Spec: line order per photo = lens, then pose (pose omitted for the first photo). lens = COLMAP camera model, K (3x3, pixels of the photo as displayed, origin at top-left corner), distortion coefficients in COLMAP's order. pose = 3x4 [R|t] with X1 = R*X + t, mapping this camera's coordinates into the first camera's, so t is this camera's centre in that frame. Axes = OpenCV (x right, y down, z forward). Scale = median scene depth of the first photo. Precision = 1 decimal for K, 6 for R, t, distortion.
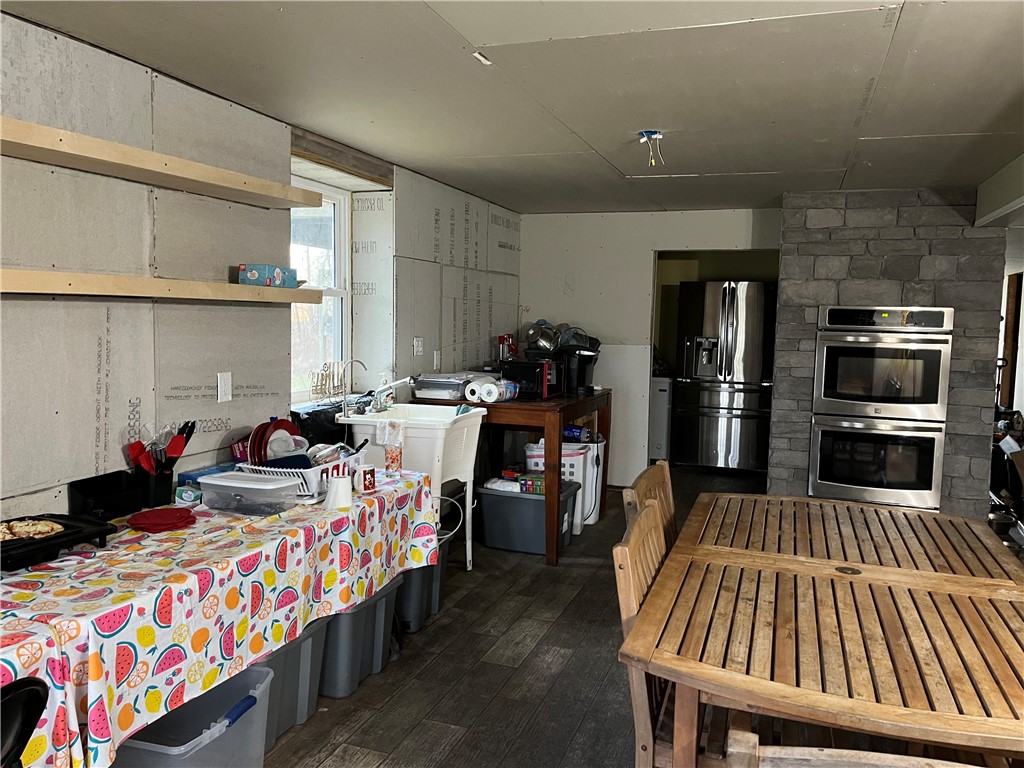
lens RADIAL K [[773.6, 0, 513.5], [0, 773.6, 380.8], [0, 0, 1]] dist [0.053842, -0.072340]
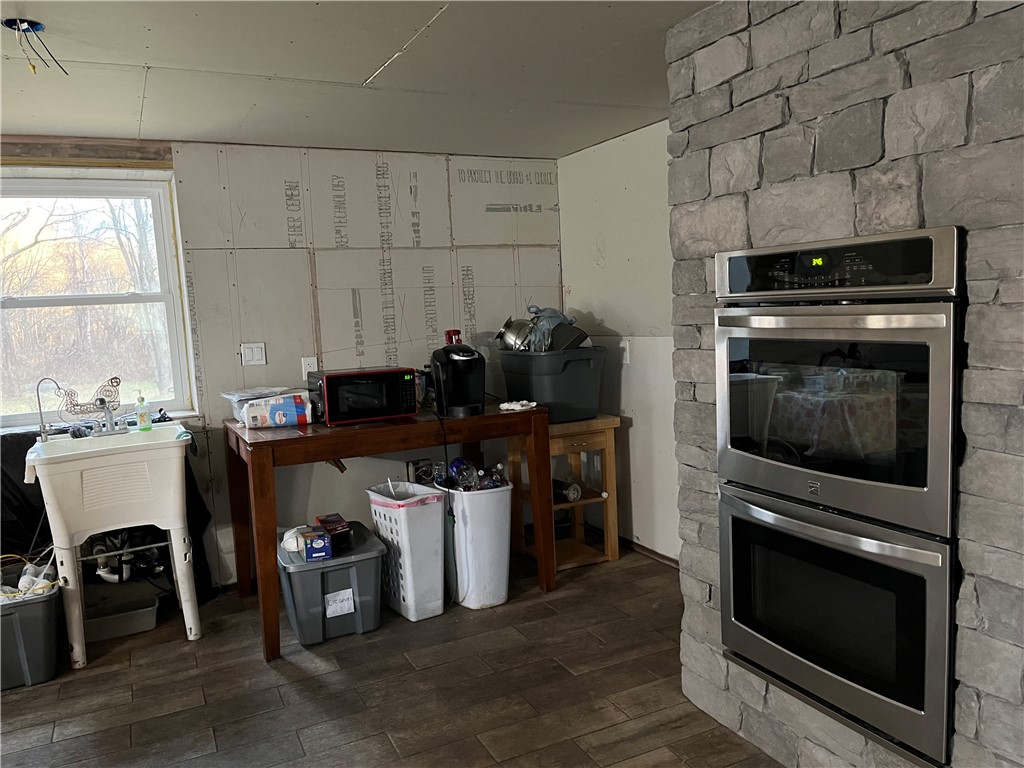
lens RADIAL K [[773.6, 0, 511.4], [0, 773.6, 390.1], [0, 0, 1]] dist [0.053842, -0.072340]
pose [[0.721774, 0.017137, -0.691917, 0.967453], [0.006529, 0.999480, 0.031564, -0.045228], [0.692098, -0.027299, 0.721287, 0.878153]]
